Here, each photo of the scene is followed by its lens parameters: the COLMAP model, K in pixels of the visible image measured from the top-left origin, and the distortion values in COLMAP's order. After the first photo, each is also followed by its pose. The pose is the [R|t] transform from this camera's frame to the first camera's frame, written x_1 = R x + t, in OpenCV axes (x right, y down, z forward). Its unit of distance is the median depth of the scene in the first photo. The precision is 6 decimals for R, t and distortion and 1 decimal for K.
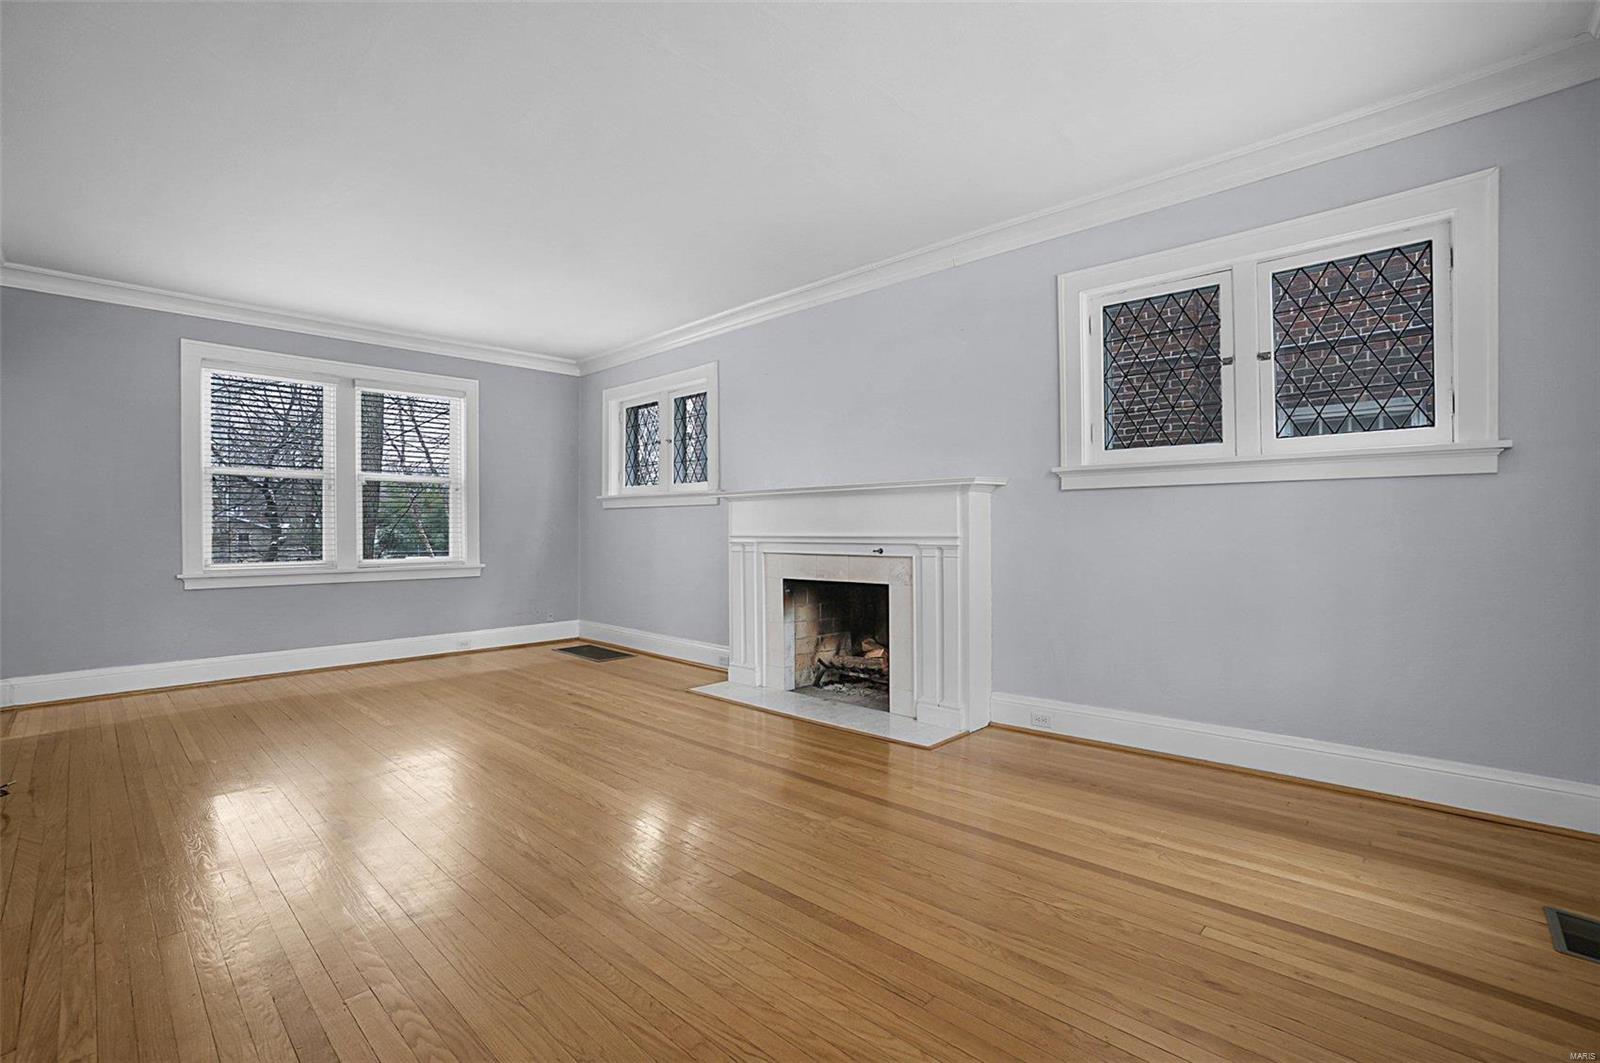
lens RADIAL K [[712.6, 0, 781.3], [0, 712.6, 529.3], [0, 0, 1]] dist [-0.030921, 0.000420]
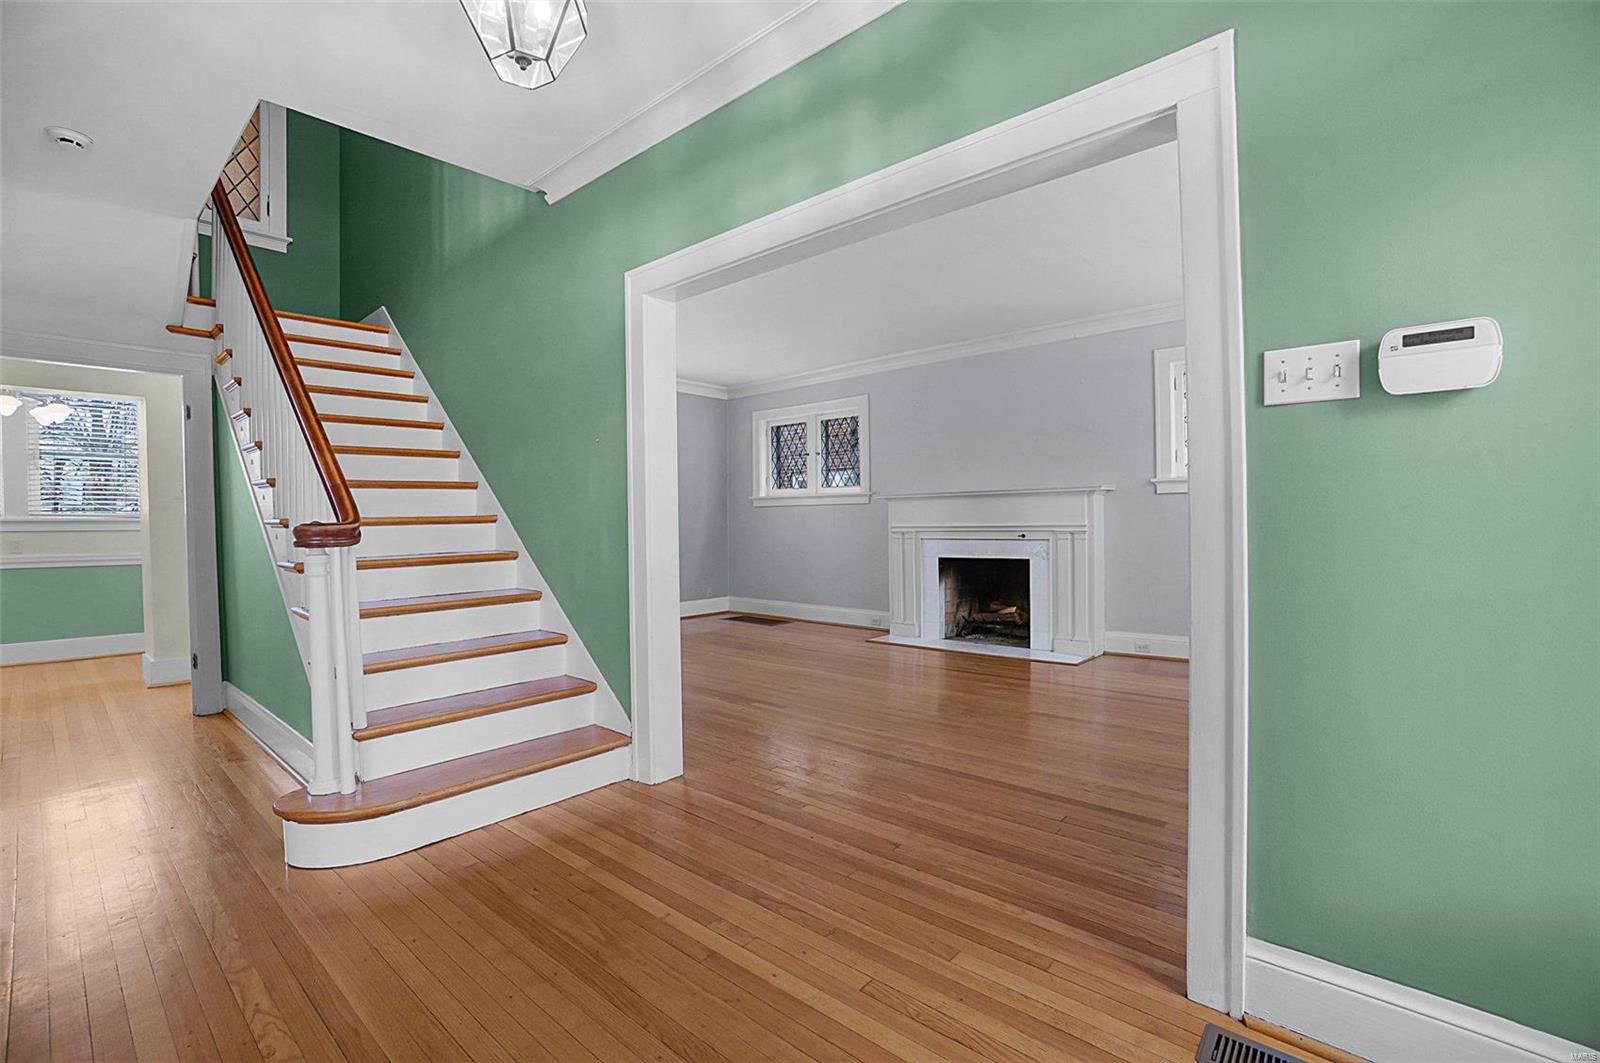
lens RADIAL K [[712.6, 0, 781.3], [0, 712.6, 529.3], [0, 0, 1]] dist [-0.030921, 0.000420]
pose [[0.998732, -0.005173, 0.050073, -0.352952], [0.004995, 0.999981, 0.003683, 0.008037], [-0.050091, -0.003428, 0.998739, -0.338572]]
